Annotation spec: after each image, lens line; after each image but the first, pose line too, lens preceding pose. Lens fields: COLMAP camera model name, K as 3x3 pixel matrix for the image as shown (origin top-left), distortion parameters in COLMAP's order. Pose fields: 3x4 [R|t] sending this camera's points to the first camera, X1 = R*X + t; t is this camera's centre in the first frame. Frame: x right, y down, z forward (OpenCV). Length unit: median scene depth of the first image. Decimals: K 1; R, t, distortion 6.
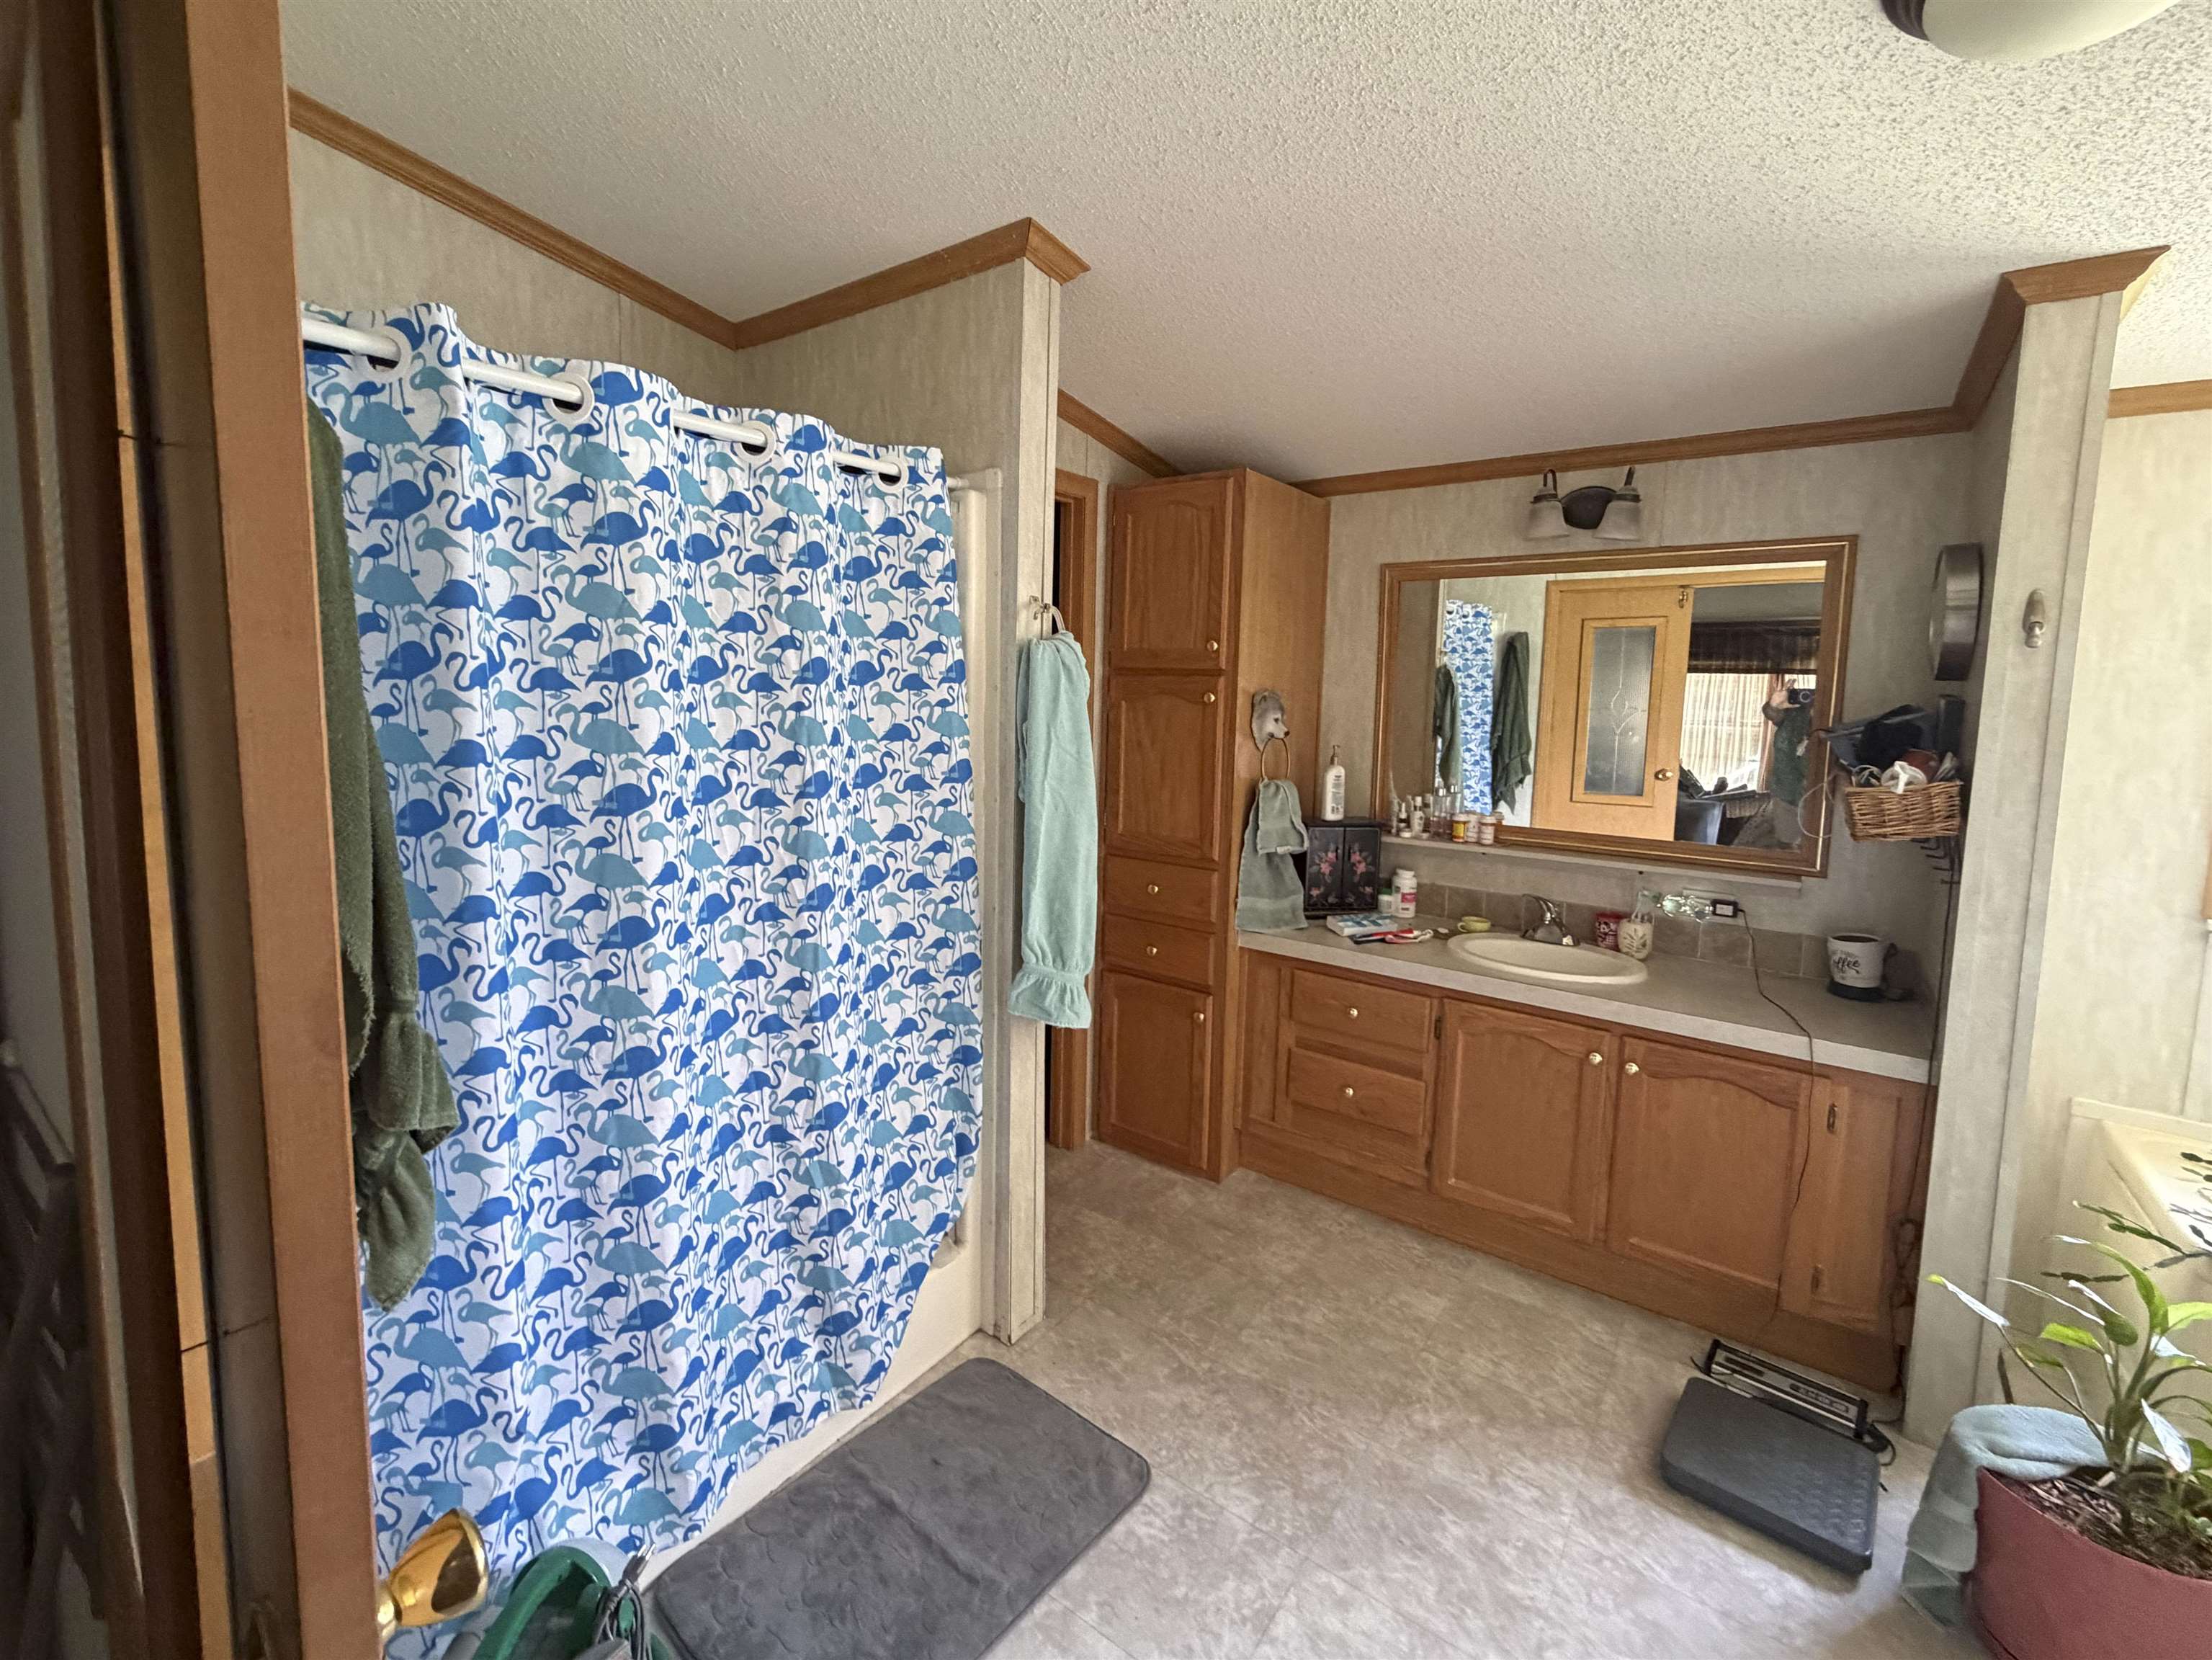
lens RADIAL K [[890.8, 0, 1086.9], [0, 890.8, 744.9], [0, 0, 1]] dist [-0.001951, 0.000553]
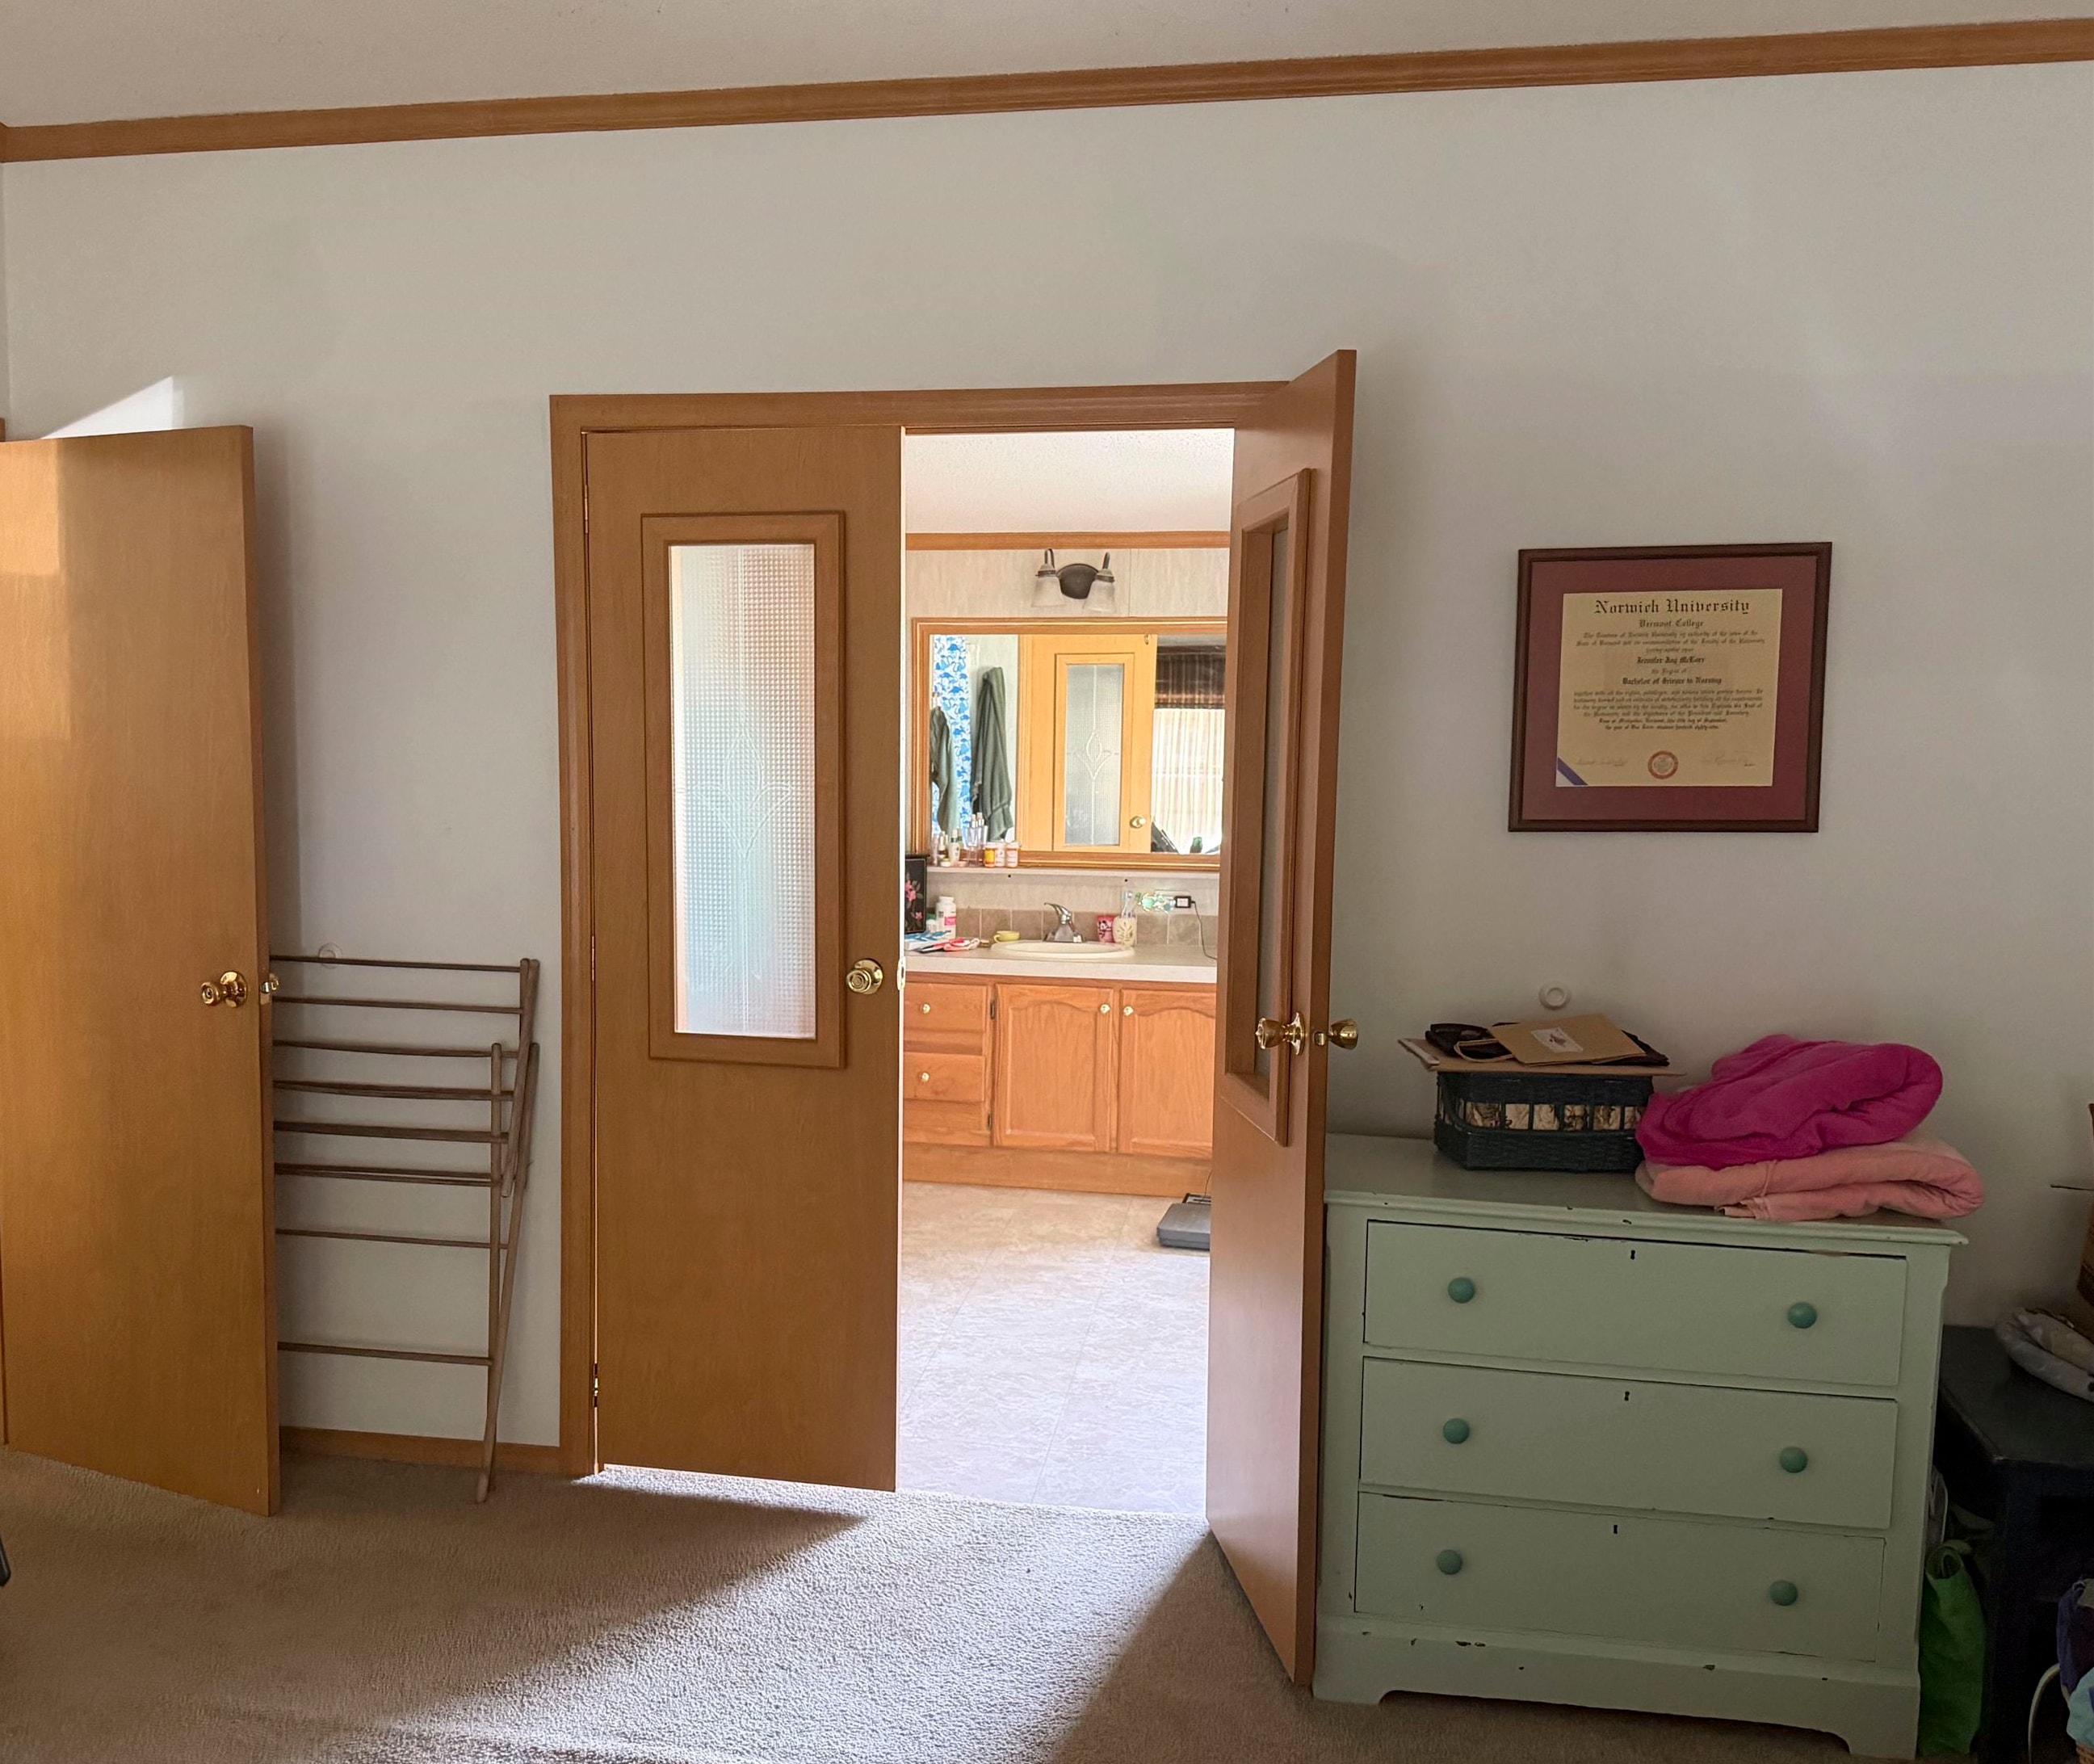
lens RADIAL K [[1655.4, 0, 1043.9], [0, 1655.4, 879.7], [0, 0, 1]] dist [0.017273, 0.000483]
pose [[0.866227, -0.055715, 0.496535, -0.613461], [0.043668, 0.998403, 0.035847, 0.056194], [-0.497739, -0.009369, 0.867276, -0.929333]]
